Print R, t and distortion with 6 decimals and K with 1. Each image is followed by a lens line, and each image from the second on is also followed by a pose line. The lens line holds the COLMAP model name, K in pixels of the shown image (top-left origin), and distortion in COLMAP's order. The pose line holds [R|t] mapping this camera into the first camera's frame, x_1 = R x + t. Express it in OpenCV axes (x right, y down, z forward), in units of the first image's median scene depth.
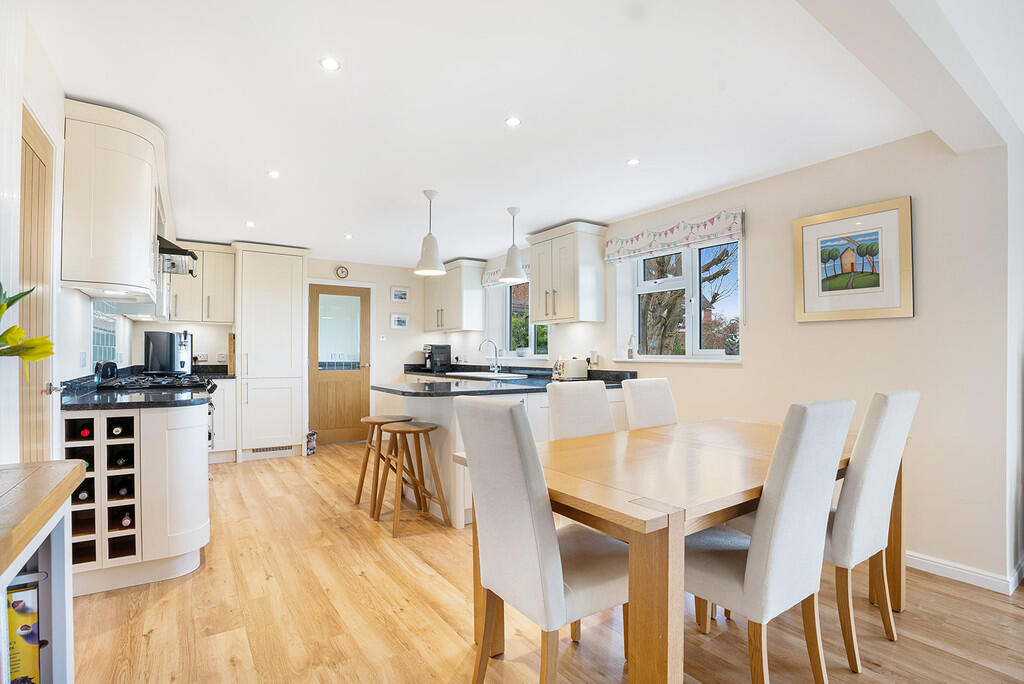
lens RADIAL K [[482.2, 0, 514.2], [0, 482.2, 347.6], [0, 0, 1]] dist [-0.032911, 0.001069]
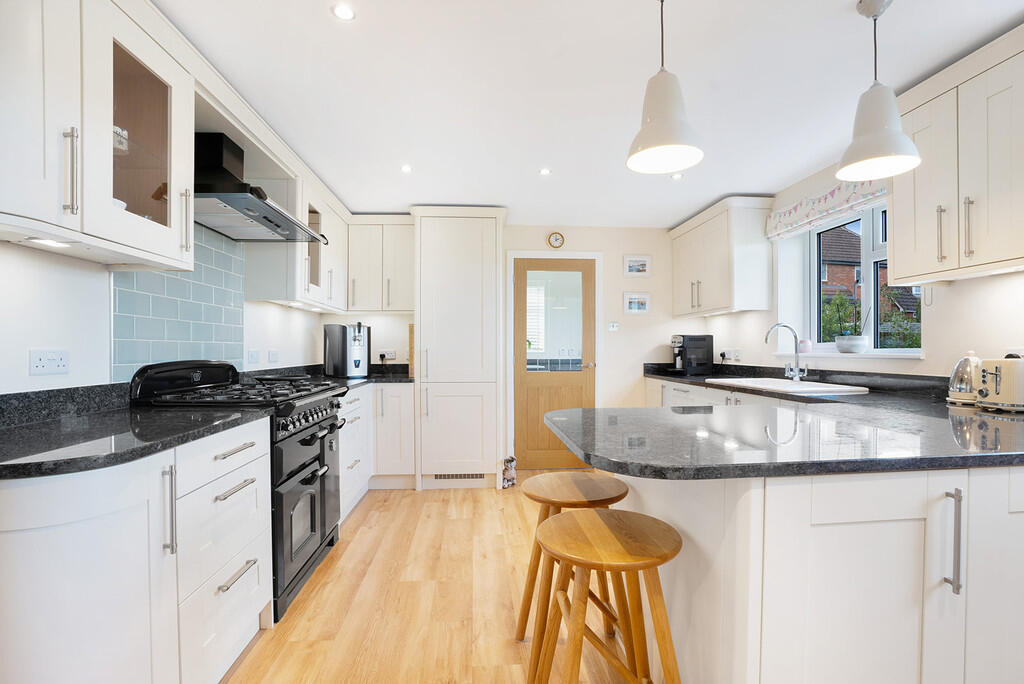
lens RADIAL K [[482.2, 0, 510.4], [0, 482.2, 348.6], [0, 0, 1]] dist [-0.032911, 0.001069]
pose [[0.861632, -0.006616, -0.507490, -0.042312], [0.013278, 0.999867, 0.009509, 0.003849], [0.507359, -0.014932, 0.861605, 0.325972]]
